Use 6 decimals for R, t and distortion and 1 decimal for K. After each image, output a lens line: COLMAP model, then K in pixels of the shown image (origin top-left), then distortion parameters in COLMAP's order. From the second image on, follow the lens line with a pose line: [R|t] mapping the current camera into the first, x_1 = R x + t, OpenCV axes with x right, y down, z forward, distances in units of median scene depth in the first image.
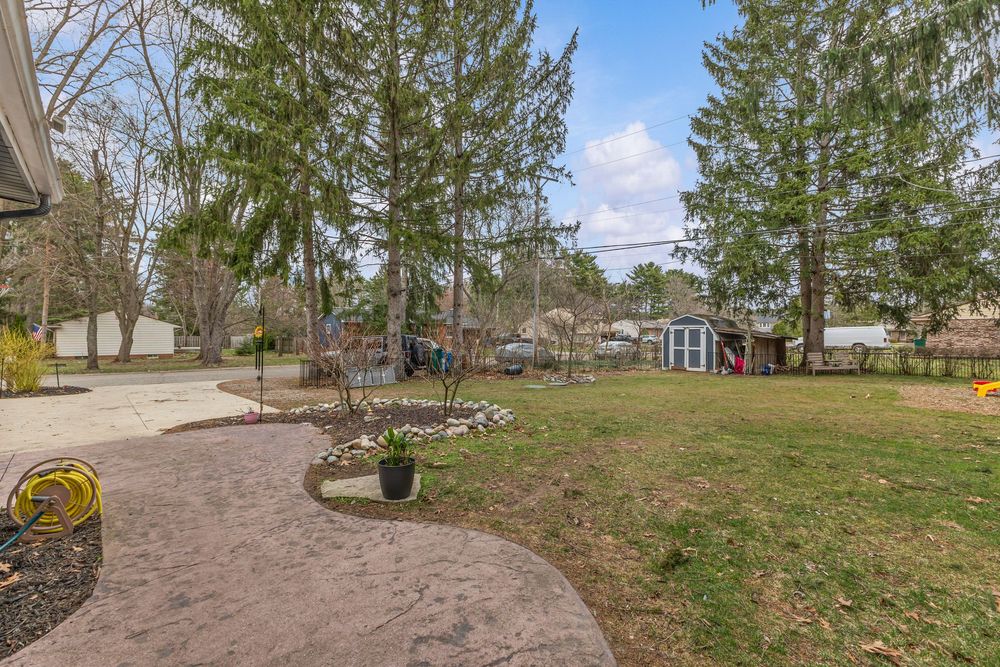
lens RADIAL K [[431.5, 0, 501.7], [0, 431.5, 335.0], [0, 0, 1]] dist [0.008458, 0.000927]
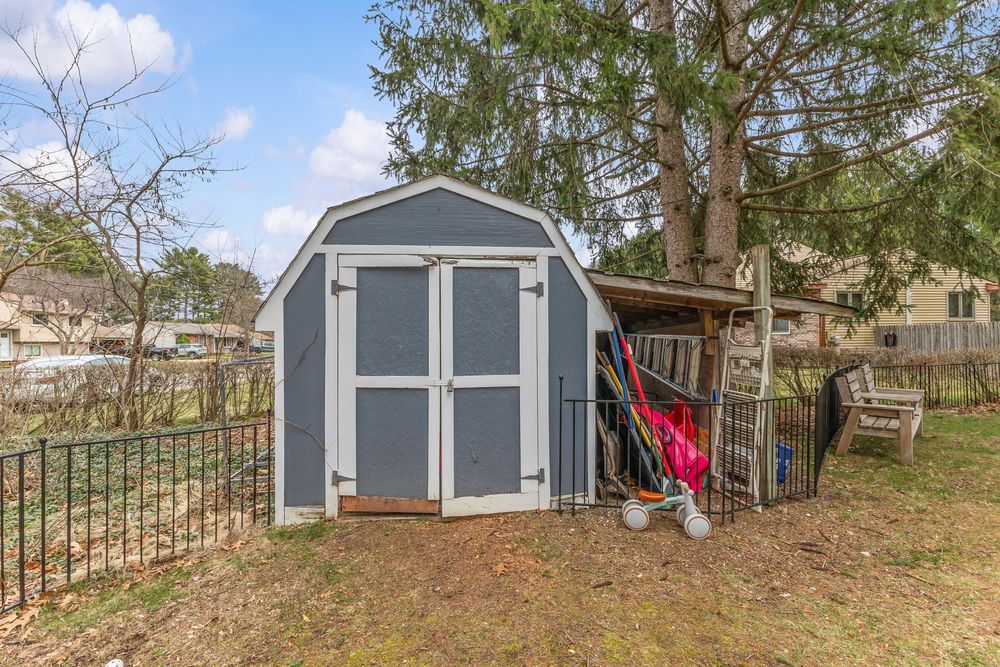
lens RADIAL K [[431.5, 0, 502.1], [0, 431.5, 342.7], [0, 0, 1]] dist [0.008458, 0.000927]
pose [[0.580807, -0.004916, 0.814027, 0.297227], [0.007648, 0.999971, 0.000582, 0.015265], [-0.814006, 0.005888, 0.580827, 0.857272]]
